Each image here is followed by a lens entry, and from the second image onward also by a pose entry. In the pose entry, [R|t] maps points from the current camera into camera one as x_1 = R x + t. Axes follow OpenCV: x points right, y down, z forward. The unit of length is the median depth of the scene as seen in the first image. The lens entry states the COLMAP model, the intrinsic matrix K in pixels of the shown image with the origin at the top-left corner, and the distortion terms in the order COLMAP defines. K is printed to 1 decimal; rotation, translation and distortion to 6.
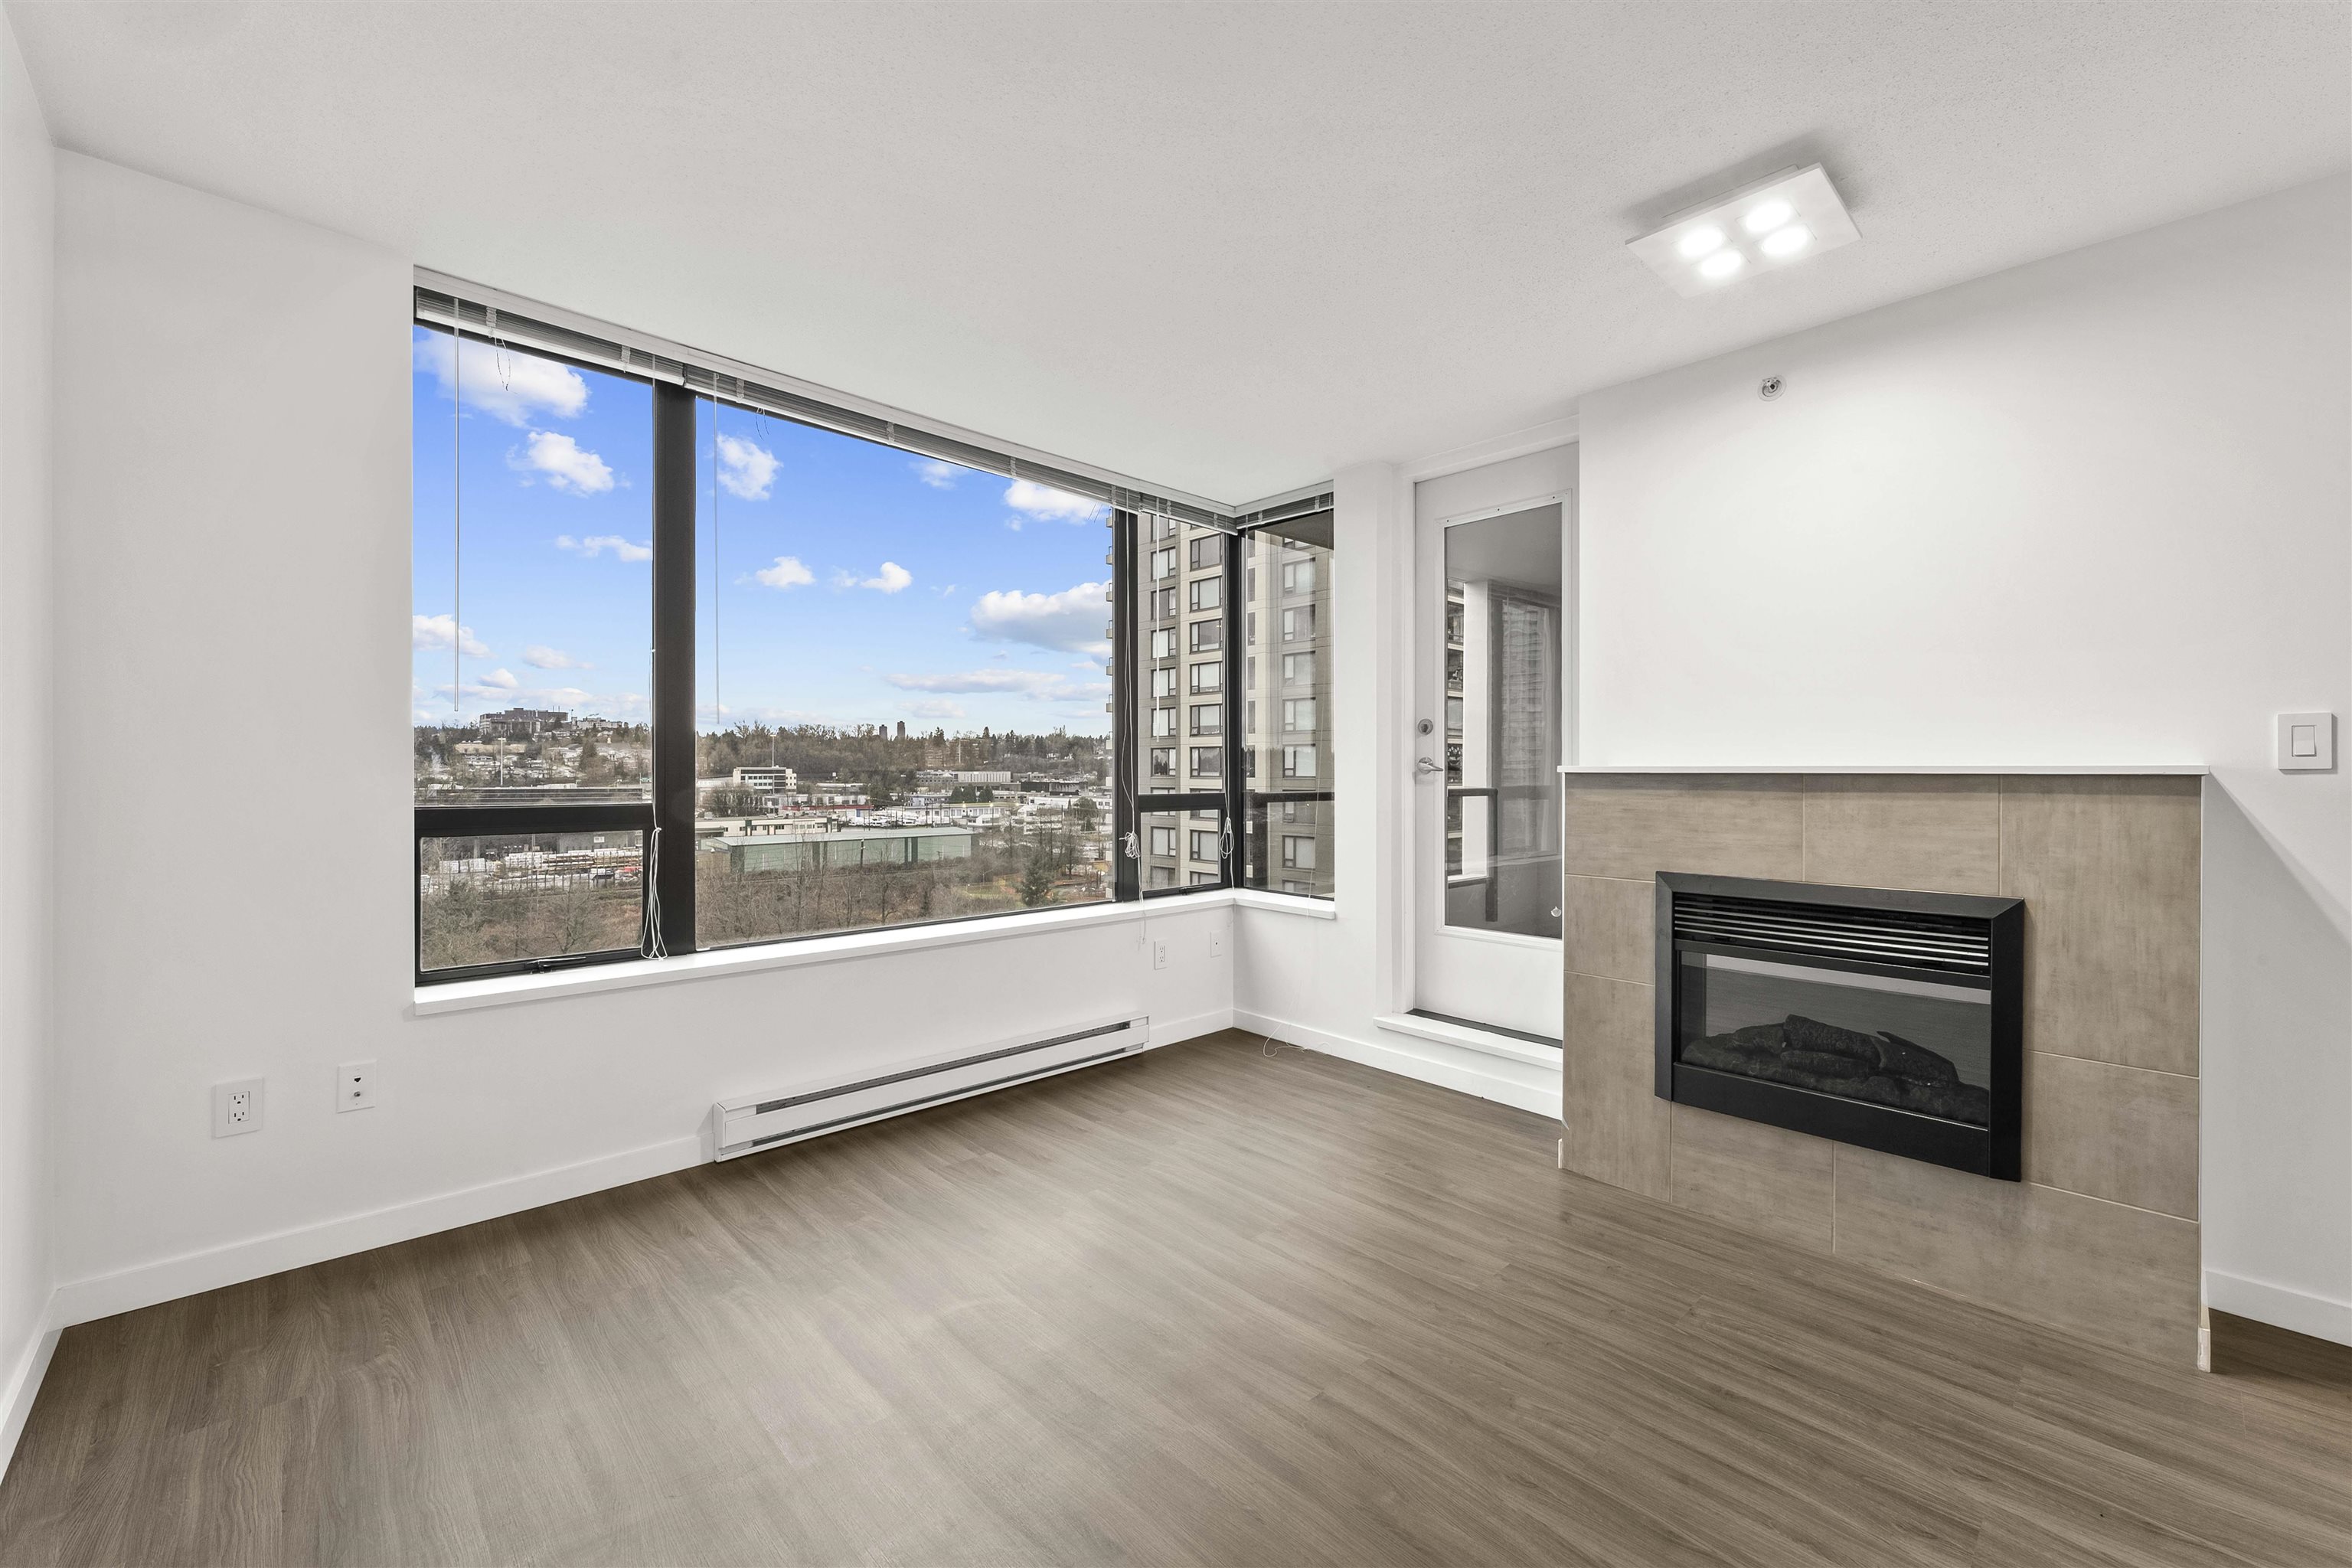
lens RADIAL K [[938.9, 0, 1145.1], [0, 938.9, 776.6], [0, 0, 1]] dist [-0.003914, 0.000101]
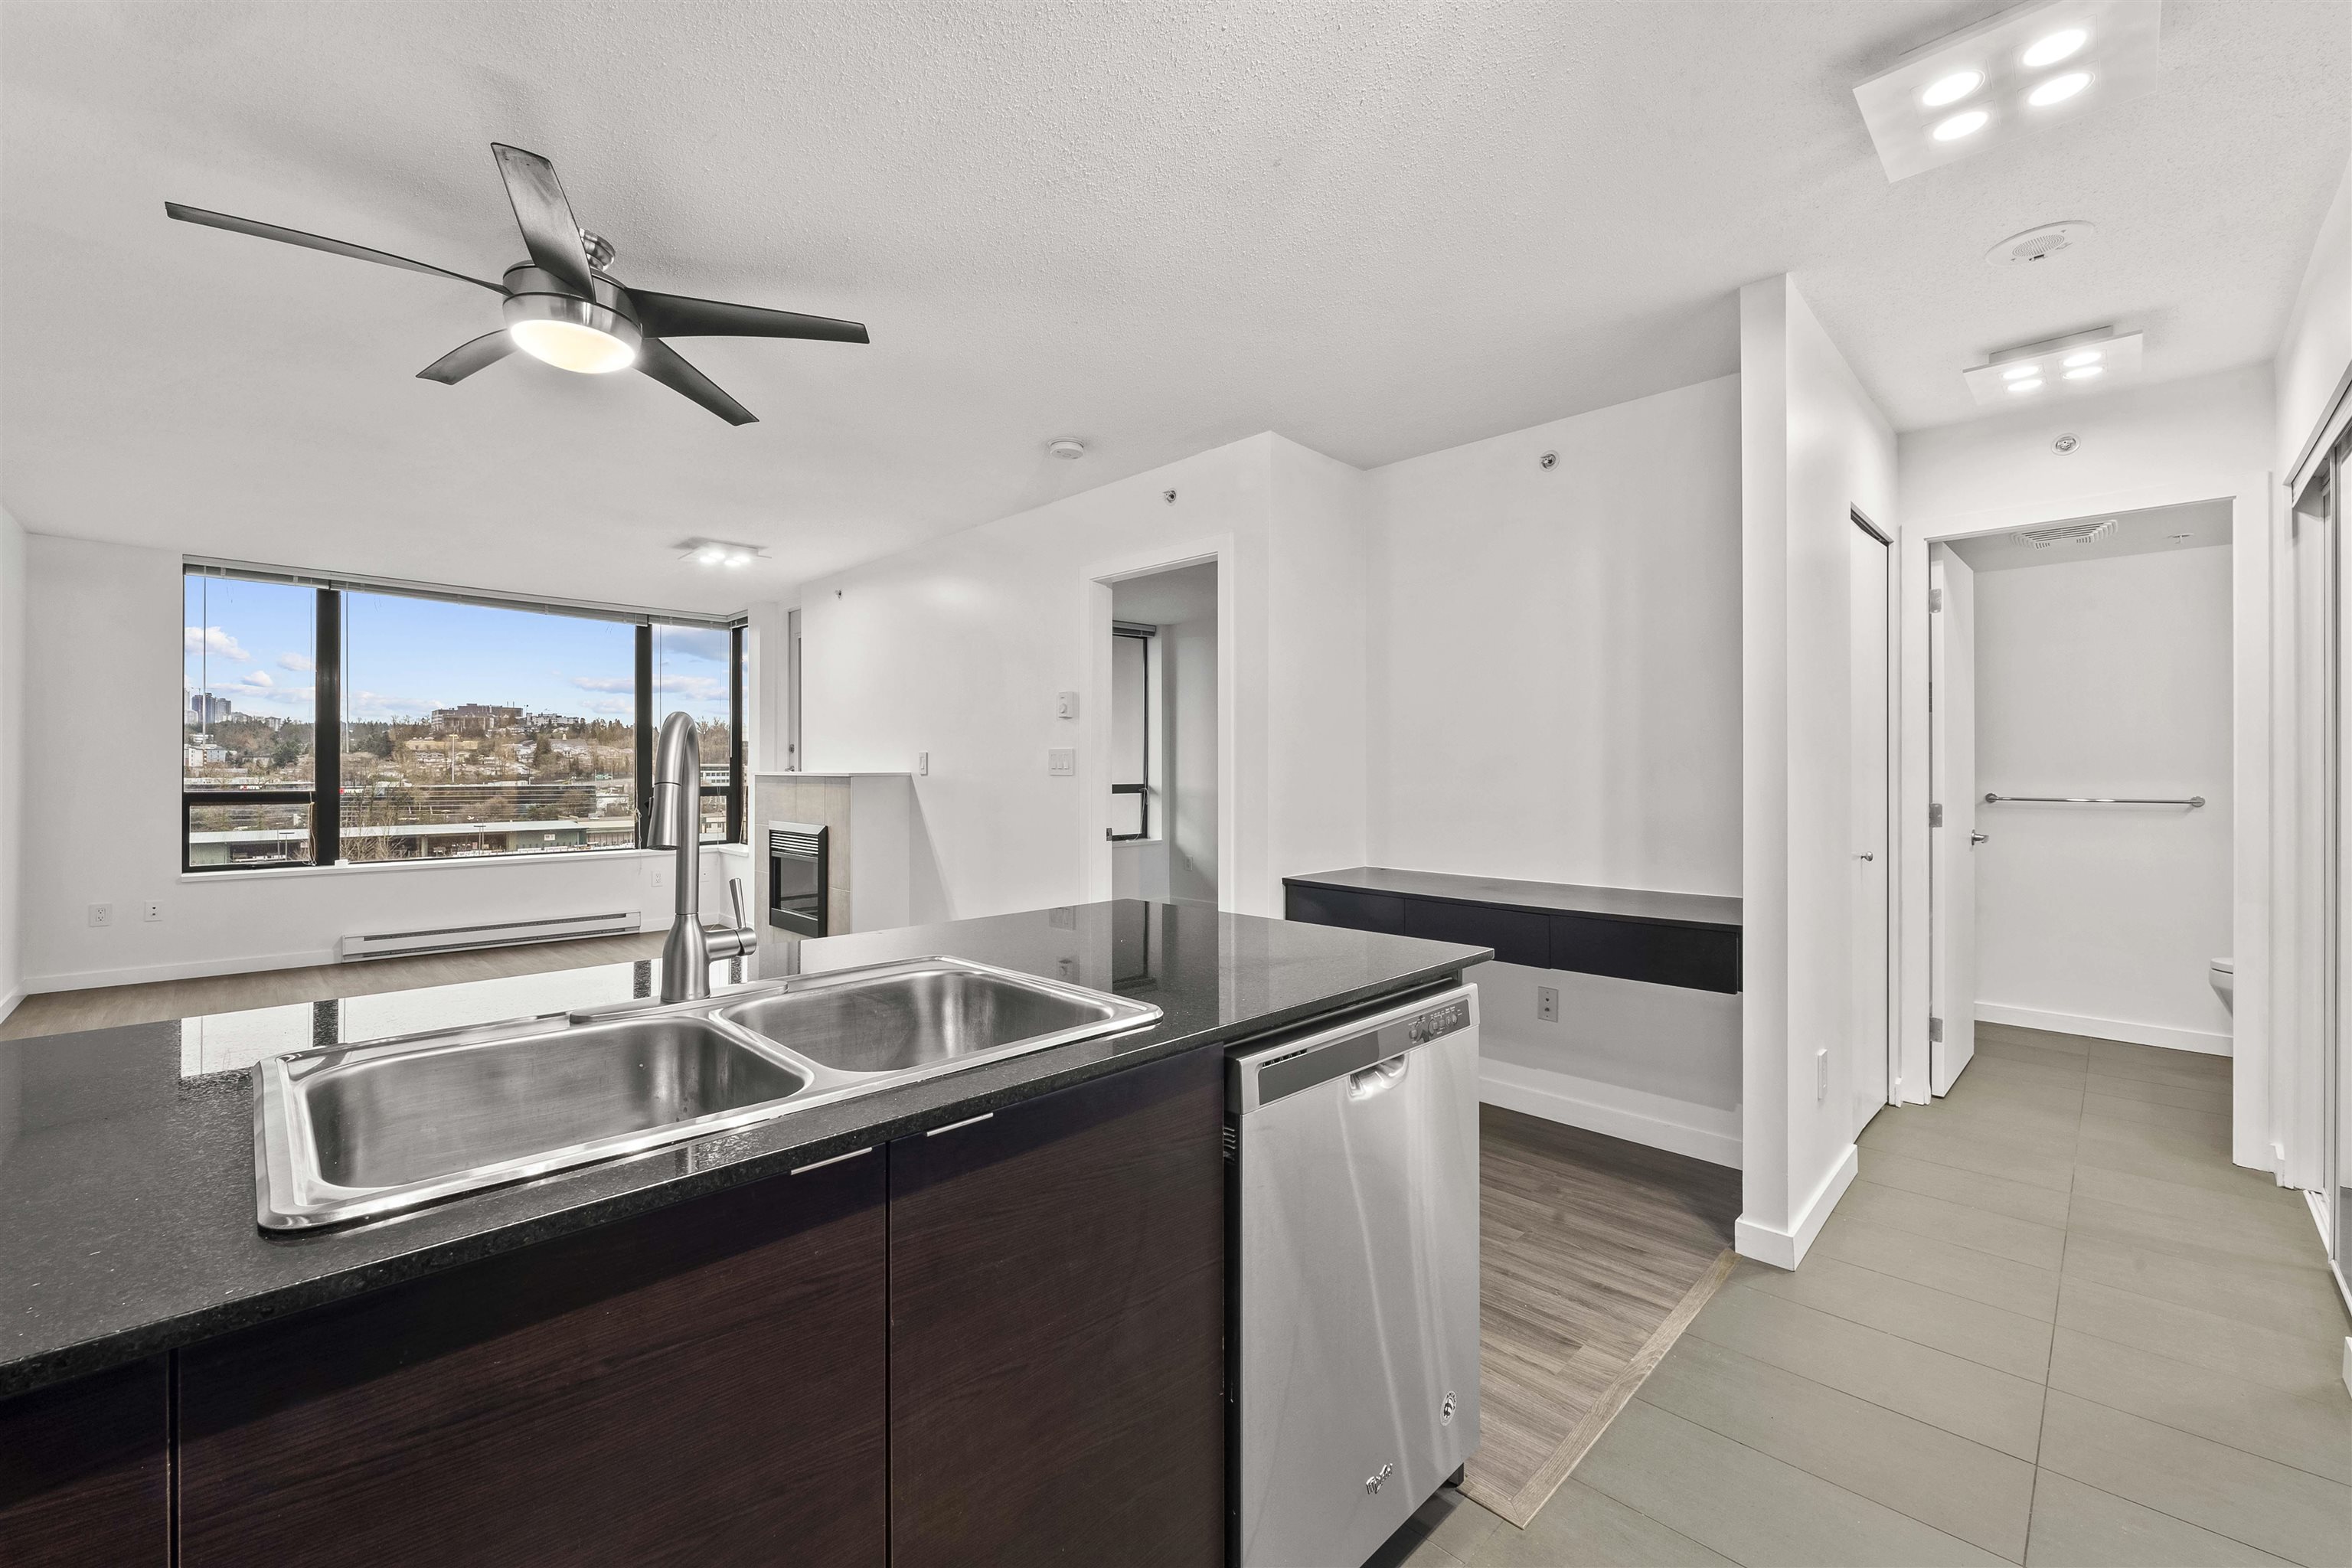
lens RADIAL K [[938.9, 0, 1134.0], [0, 938.9, 766.6], [0, 0, 1]] dist [-0.003914, 0.000101]
pose [[0.999654, -0.002695, 0.026156, 0.956131], [0.002843, 0.999980, -0.005623, -0.005823], [-0.026140, 0.005696, 0.999642, -0.864853]]
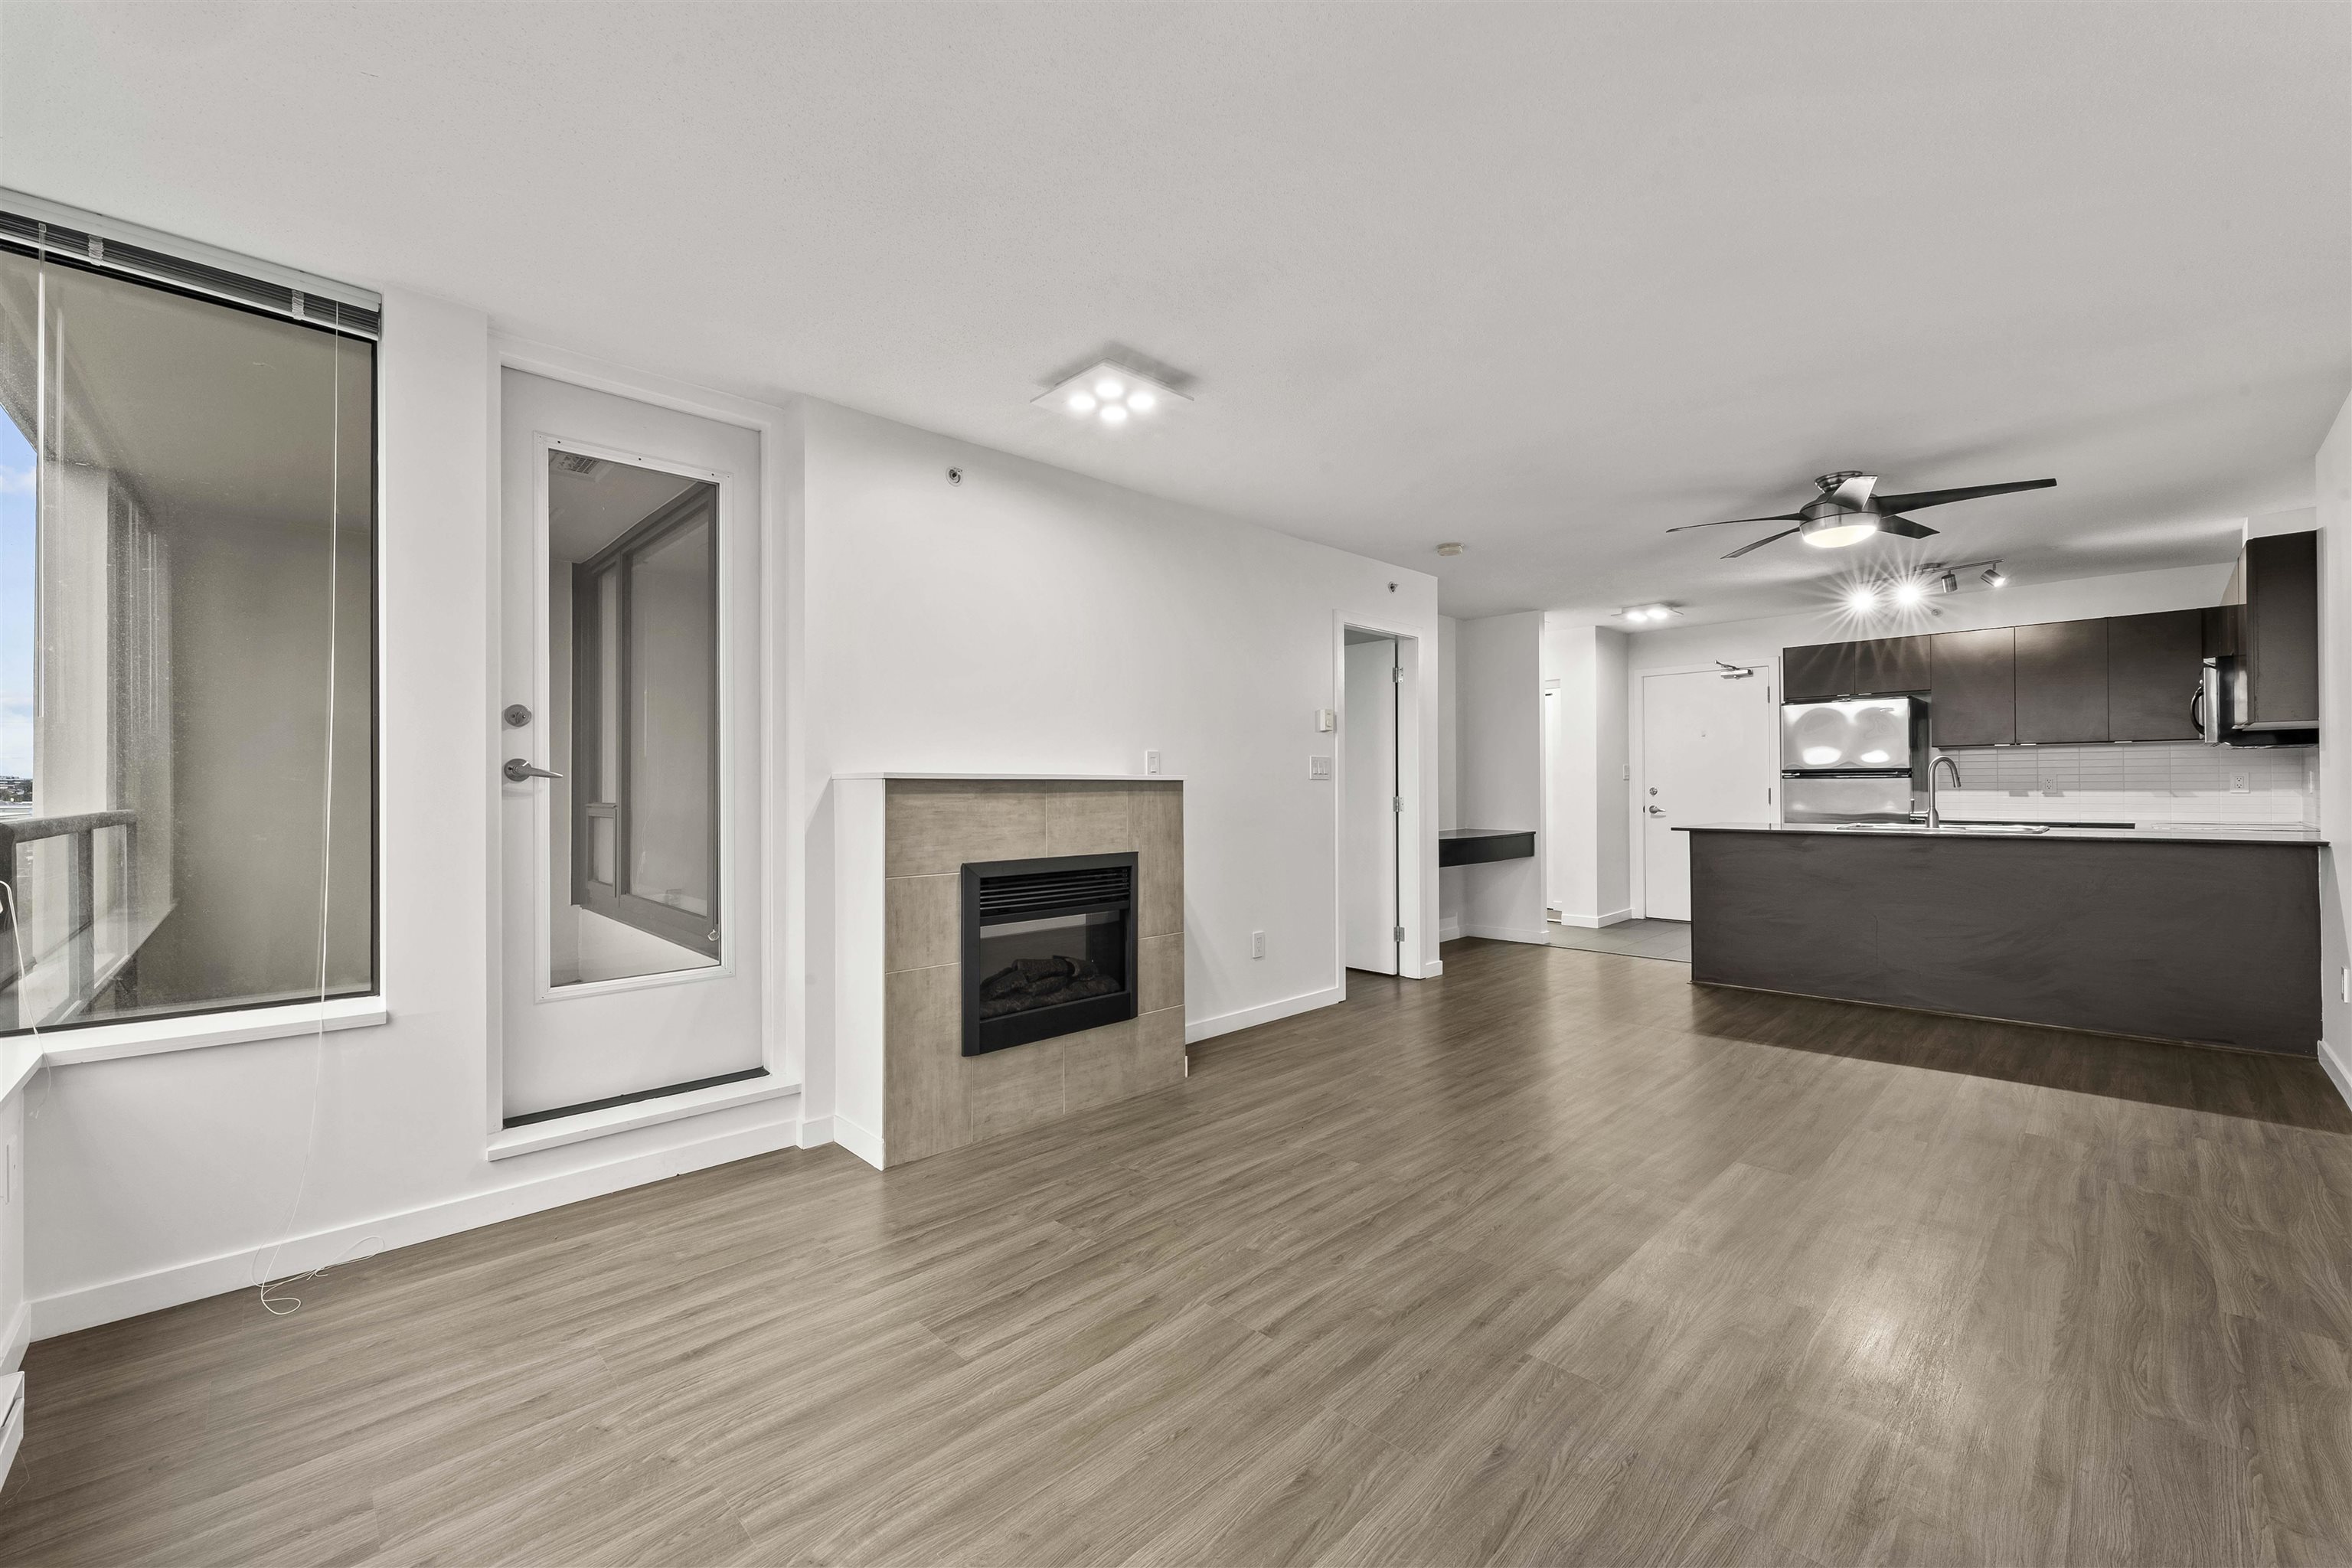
lens RADIAL K [[938.9, 0, 1181.6], [0, 938.9, 788.8], [0, 0, 1]] dist [-0.003914, 0.000101]
pose [[-0.035916, -0.001768, 0.999353, -0.445835], [0.009437, 0.999953, 0.002108, 0.006452], [-0.999310, 0.009507, -0.035897, 0.549259]]
